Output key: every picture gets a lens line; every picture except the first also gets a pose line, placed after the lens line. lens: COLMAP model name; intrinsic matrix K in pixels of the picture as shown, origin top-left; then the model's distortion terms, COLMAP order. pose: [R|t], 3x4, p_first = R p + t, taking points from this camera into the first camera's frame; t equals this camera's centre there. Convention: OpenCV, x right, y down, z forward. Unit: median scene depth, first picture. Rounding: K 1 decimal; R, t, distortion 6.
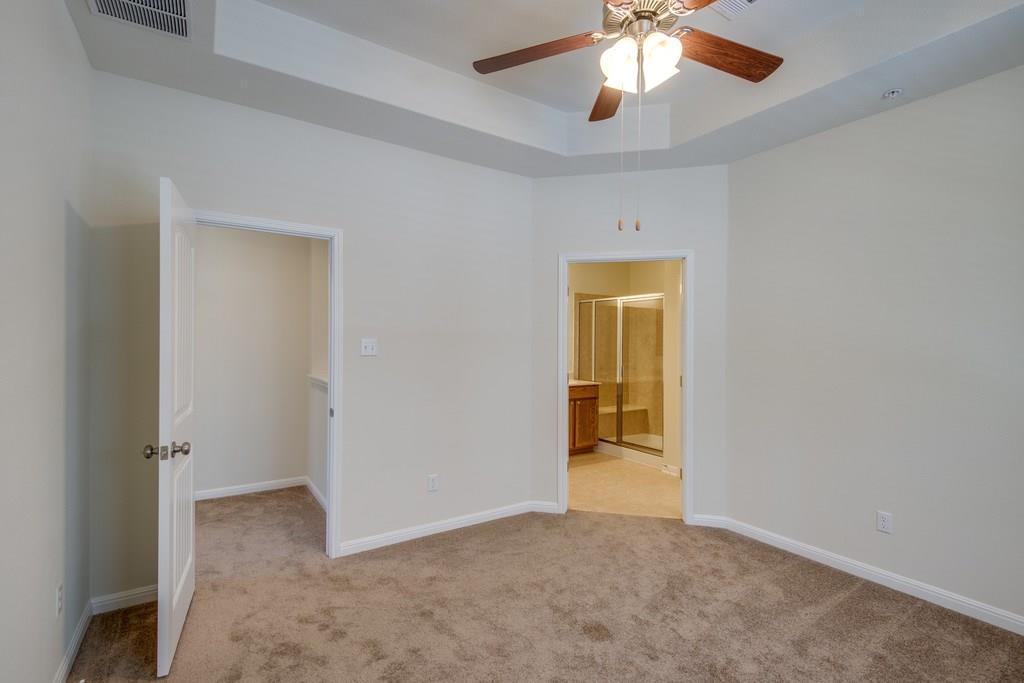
lens RADIAL K [[474.3, 0, 514.9], [0, 474.3, 340.6], [0, 0, 1]] dist [0.041763, -0.028213]
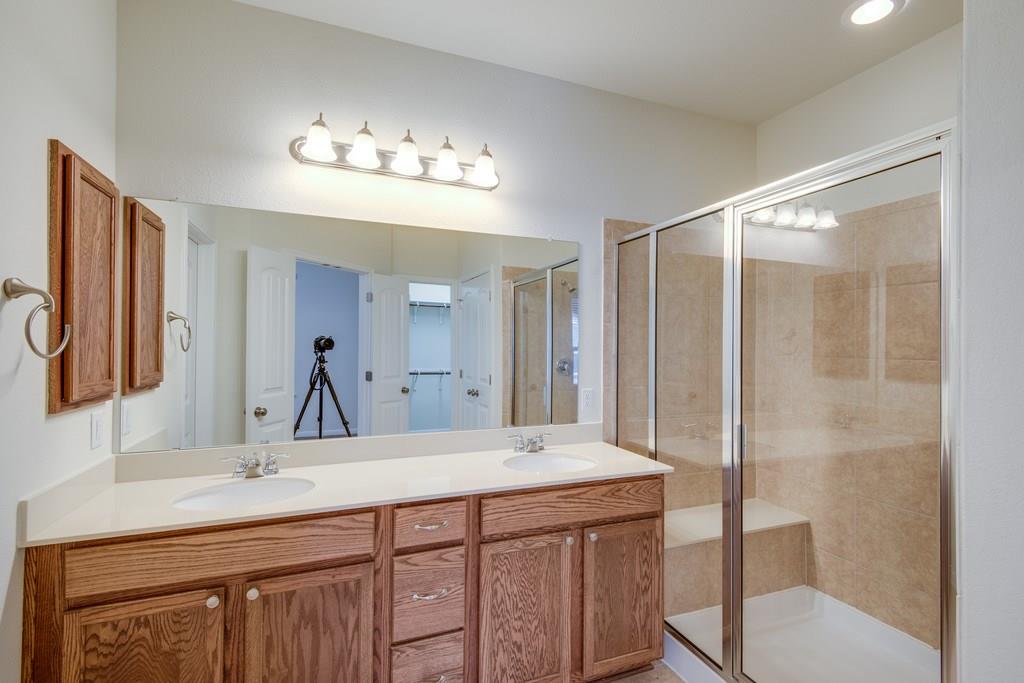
lens RADIAL K [[474.3, 0, 514.9], [0, 474.3, 340.6], [0, 0, 1]] dist [0.041763, -0.028213]
pose [[0.978918, -0.003975, -0.204215, 0.133775], [0.002227, 0.999959, -0.008786, 0.002587], [0.204242, 0.008146, 0.978887, 0.609256]]
